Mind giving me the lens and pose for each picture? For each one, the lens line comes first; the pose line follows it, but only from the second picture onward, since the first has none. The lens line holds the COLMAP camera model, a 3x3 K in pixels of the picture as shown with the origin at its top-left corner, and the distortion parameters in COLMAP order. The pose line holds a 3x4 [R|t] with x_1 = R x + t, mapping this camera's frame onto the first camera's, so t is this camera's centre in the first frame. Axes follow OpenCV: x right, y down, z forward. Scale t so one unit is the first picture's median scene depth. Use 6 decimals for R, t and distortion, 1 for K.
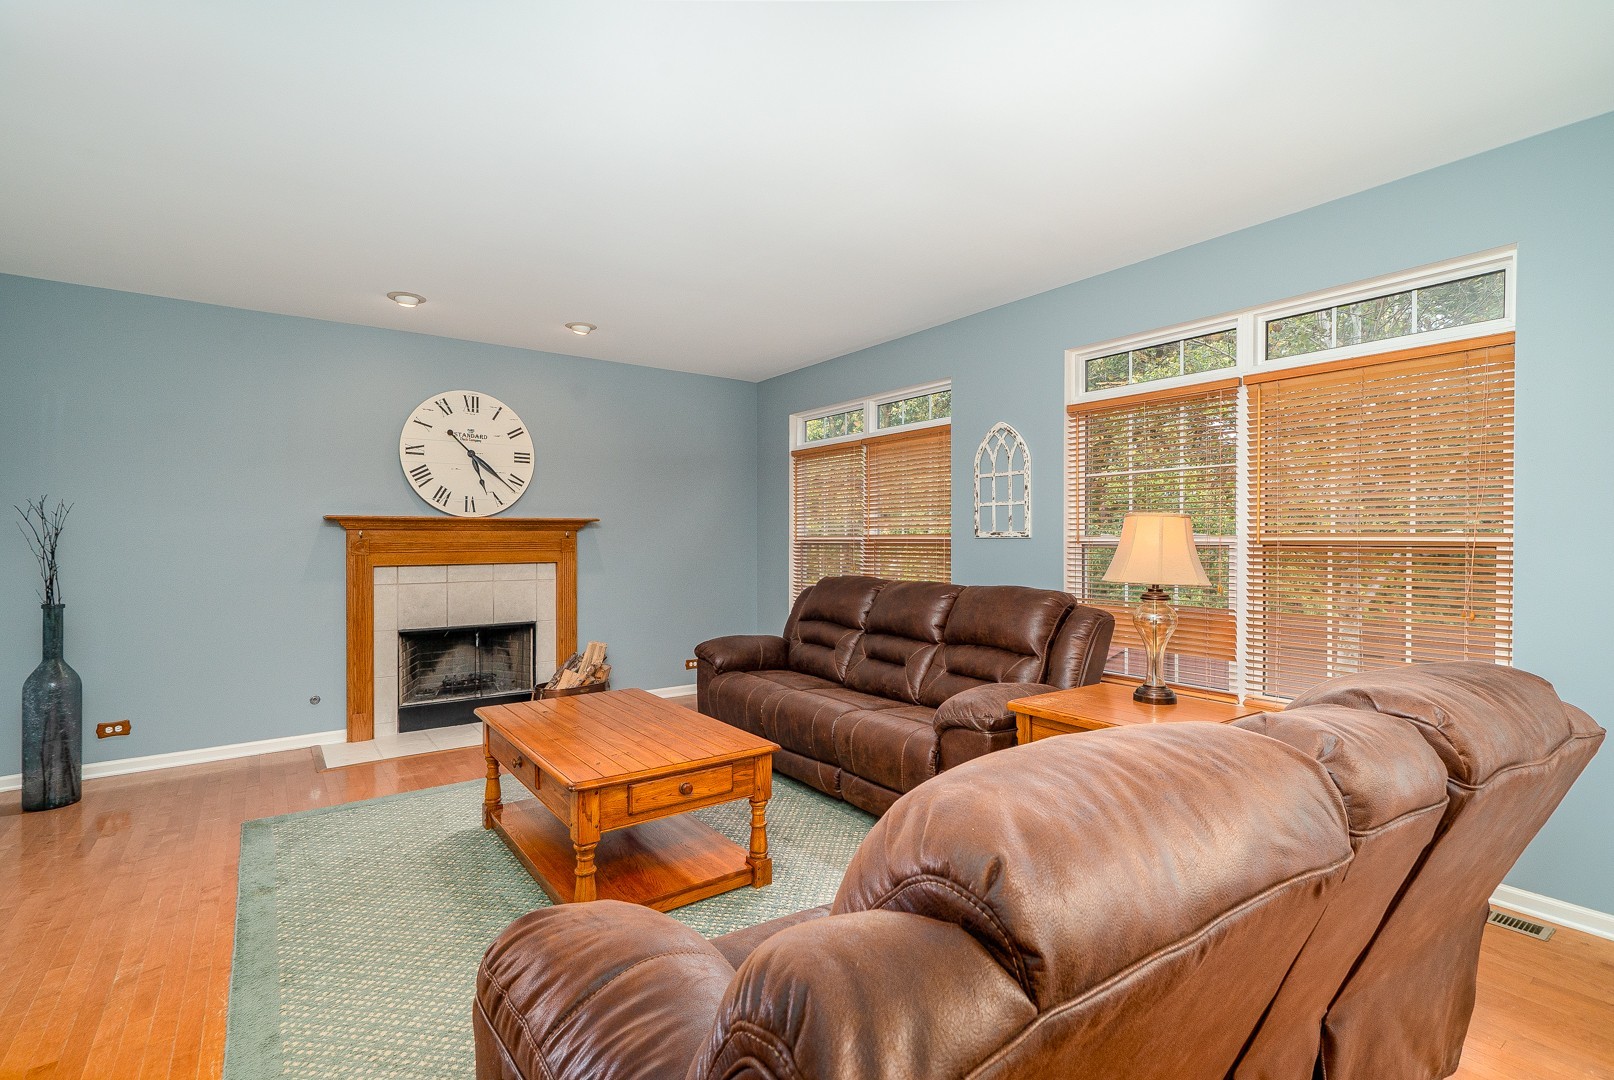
lens RADIAL K [[744.3, 0, 810.7], [0, 744.3, 533.9], [0, 0, 1]] dist [-0.004127, 0.014236]
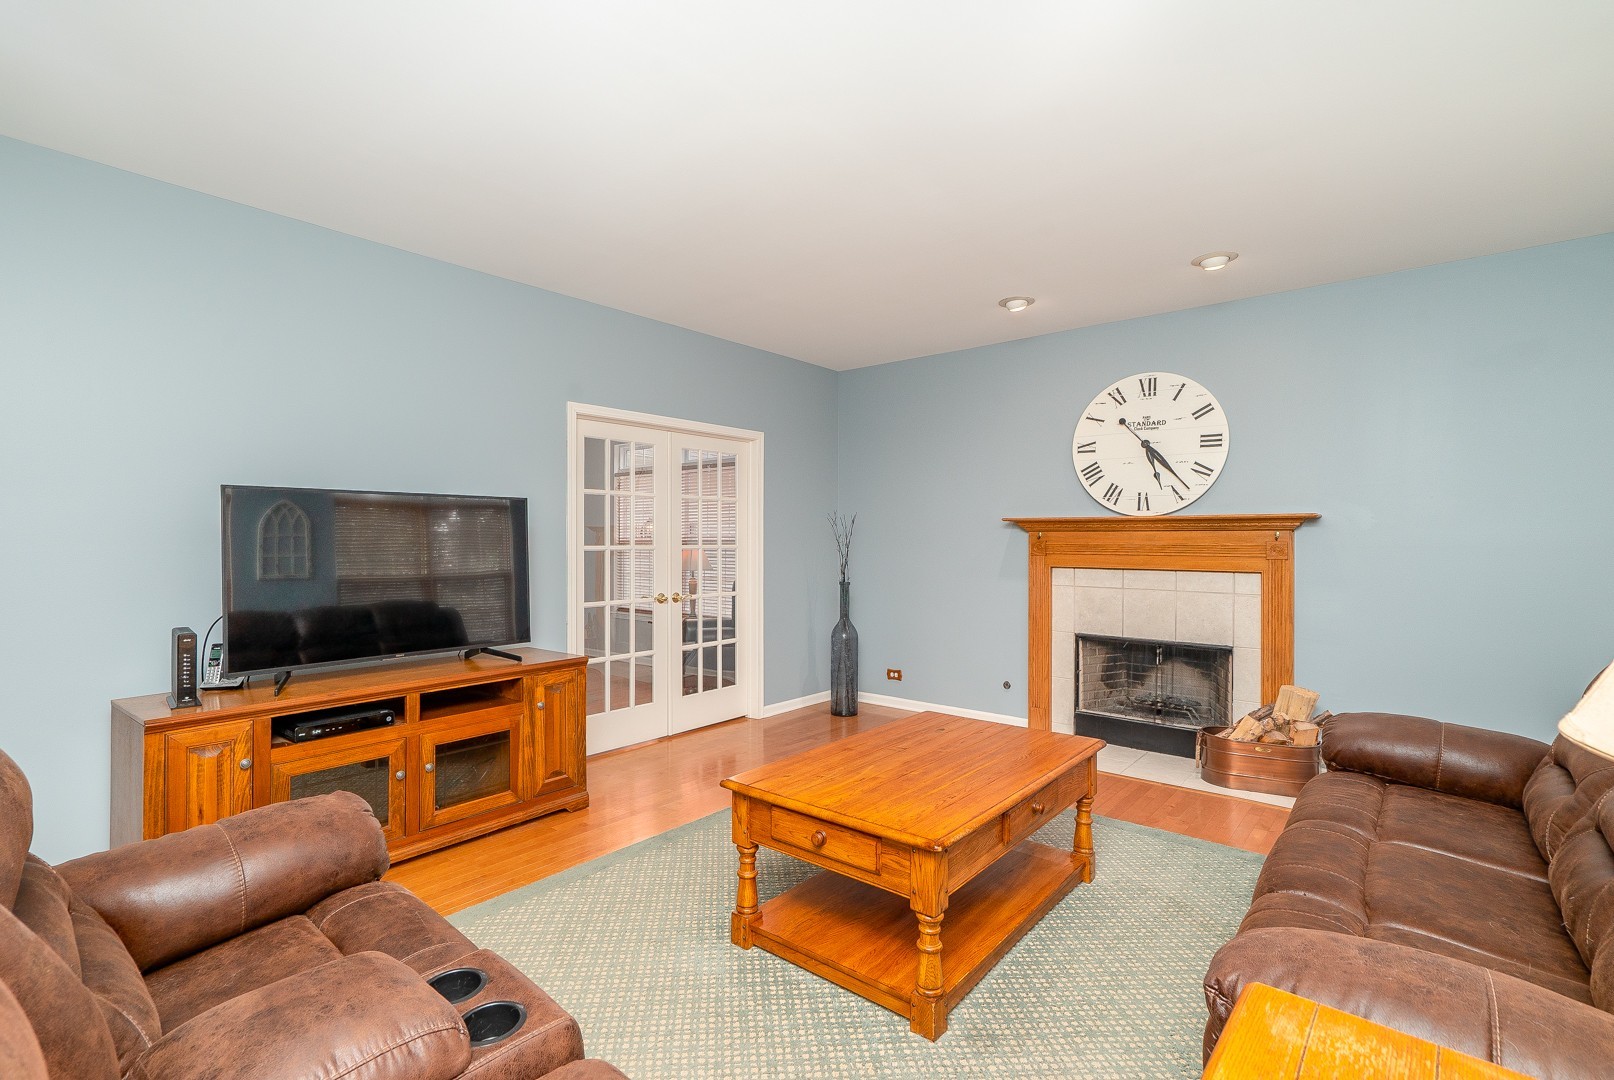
lens RADIAL K [[770.7, 0, 807.0], [0, 770.7, 540.0], [0, 0, 1]] dist [0.000846, 0.000087]
pose [[0.222801, 0.005272, -0.974850, 0.352951], [0.000431, 0.999985, 0.005507, 0.000493], [0.974864, -0.001647, 0.222795, 0.417185]]
